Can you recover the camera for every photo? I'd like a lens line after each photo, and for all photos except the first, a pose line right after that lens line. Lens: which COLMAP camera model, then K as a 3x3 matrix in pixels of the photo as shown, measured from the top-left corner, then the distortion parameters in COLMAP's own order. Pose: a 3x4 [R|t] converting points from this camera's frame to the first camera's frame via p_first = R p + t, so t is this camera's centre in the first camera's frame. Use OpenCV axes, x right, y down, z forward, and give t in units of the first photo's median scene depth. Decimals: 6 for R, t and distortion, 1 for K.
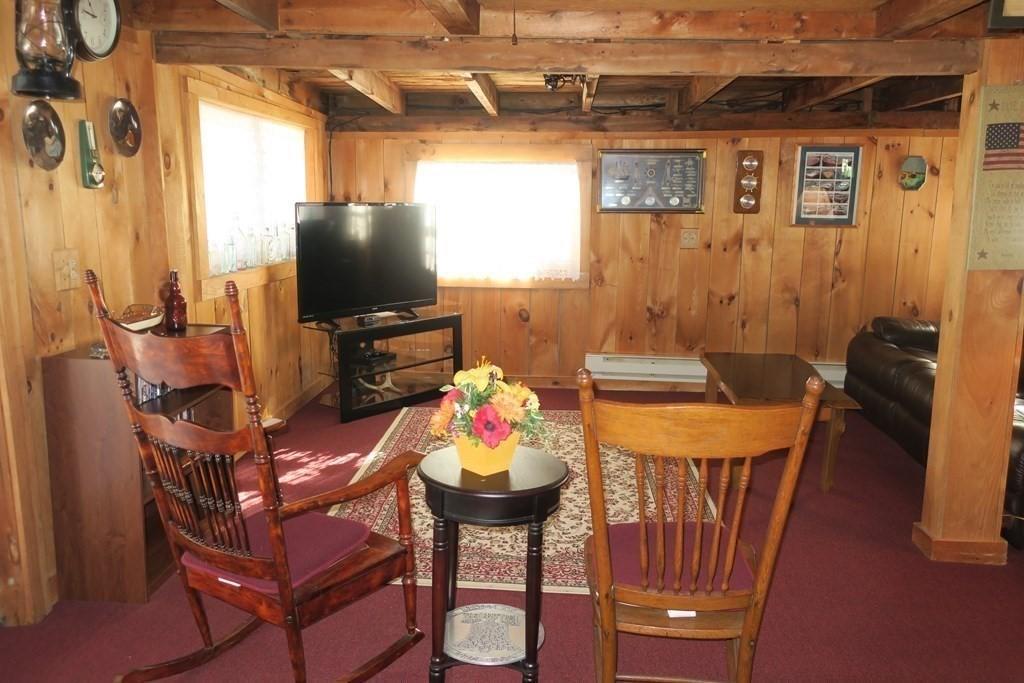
lens RADIAL K [[802.9, 0, 512.0], [0, 802.9, 341.5], [0, 0, 1]] dist [-0.011730, 0.009645]
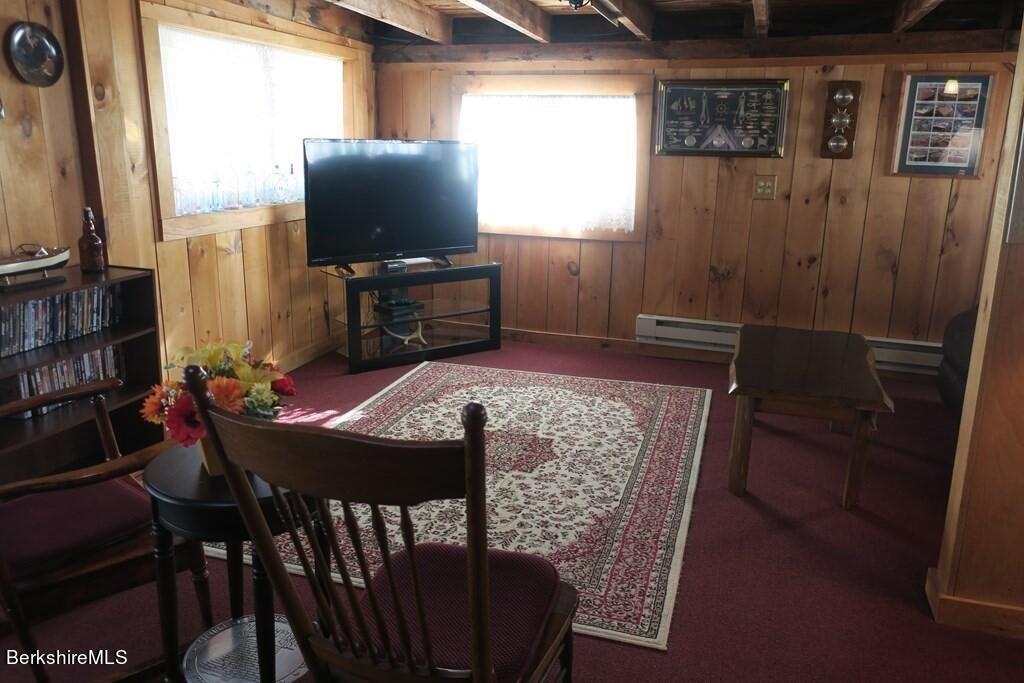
lens RADIAL K [[802.9, 0, 512.0], [0, 802.9, 341.5], [0, 0, 1]] dist [-0.011730, 0.009645]
pose [[0.972772, 0.067152, -0.221825, 0.163106], [-0.051075, 0.995688, 0.077439, -0.018135], [0.226068, -0.064001, 0.972007, 0.105694]]
